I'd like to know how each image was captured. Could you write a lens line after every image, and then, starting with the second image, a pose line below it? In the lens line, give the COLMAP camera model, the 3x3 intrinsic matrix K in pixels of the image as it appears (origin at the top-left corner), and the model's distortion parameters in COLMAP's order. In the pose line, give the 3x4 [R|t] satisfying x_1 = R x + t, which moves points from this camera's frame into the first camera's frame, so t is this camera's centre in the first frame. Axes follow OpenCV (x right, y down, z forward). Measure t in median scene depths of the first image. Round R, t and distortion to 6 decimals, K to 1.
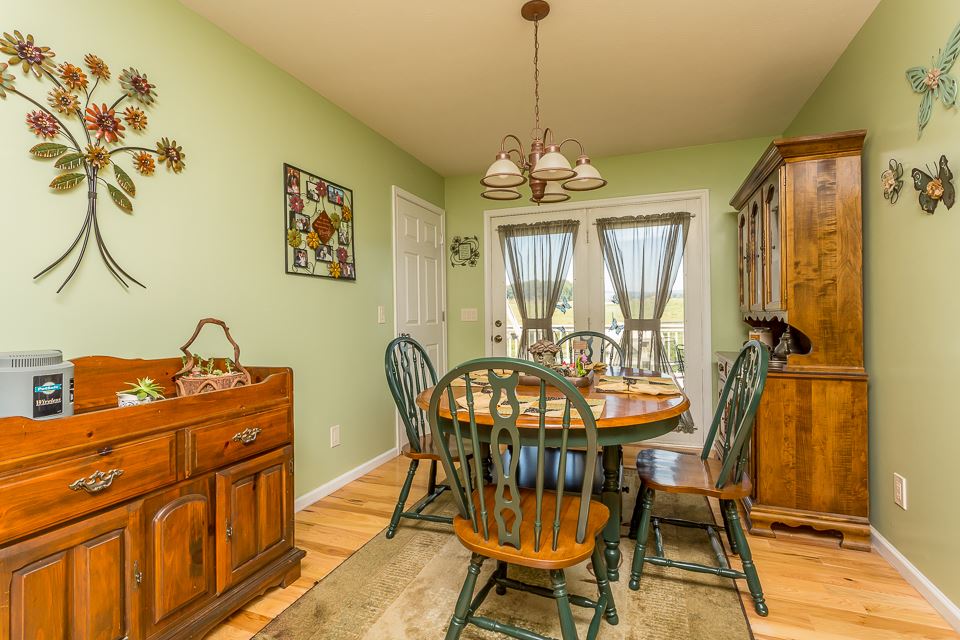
lens RADIAL K [[452.1, 0, 480.0], [0, 452.1, 320.0], [0, 0, 1]] dist [0.001092, 0.000797]
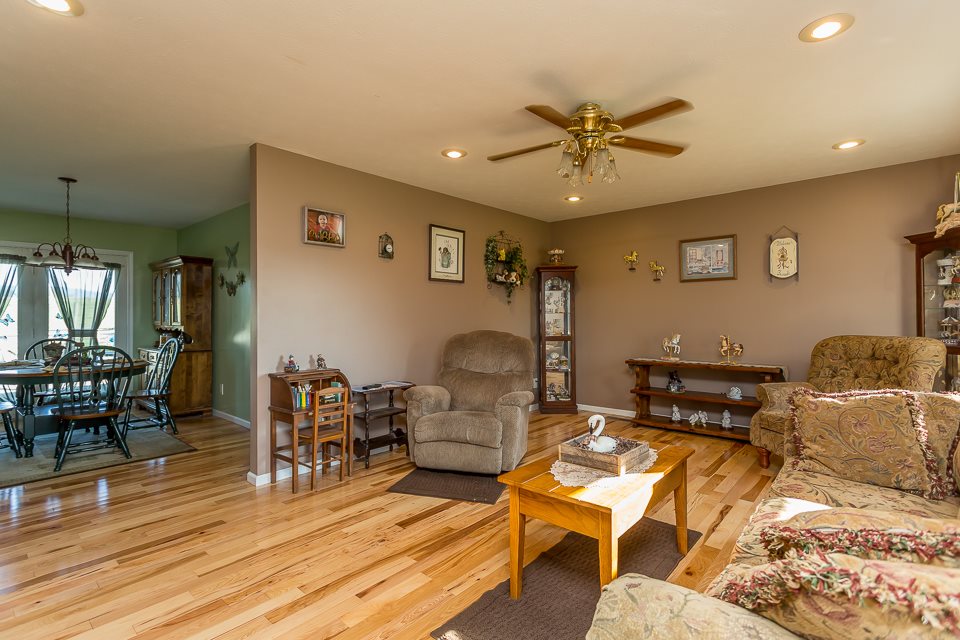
lens RADIAL K [[452.1, 0, 480.0], [0, 452.1, 320.0], [0, 0, 1]] dist [0.001092, 0.000797]
pose [[0.353483, 0.016959, 0.935287, -1.011759], [0.001898, 0.999821, -0.018846, -0.005373], [-0.935439, 0.008437, 0.353387, -1.326014]]
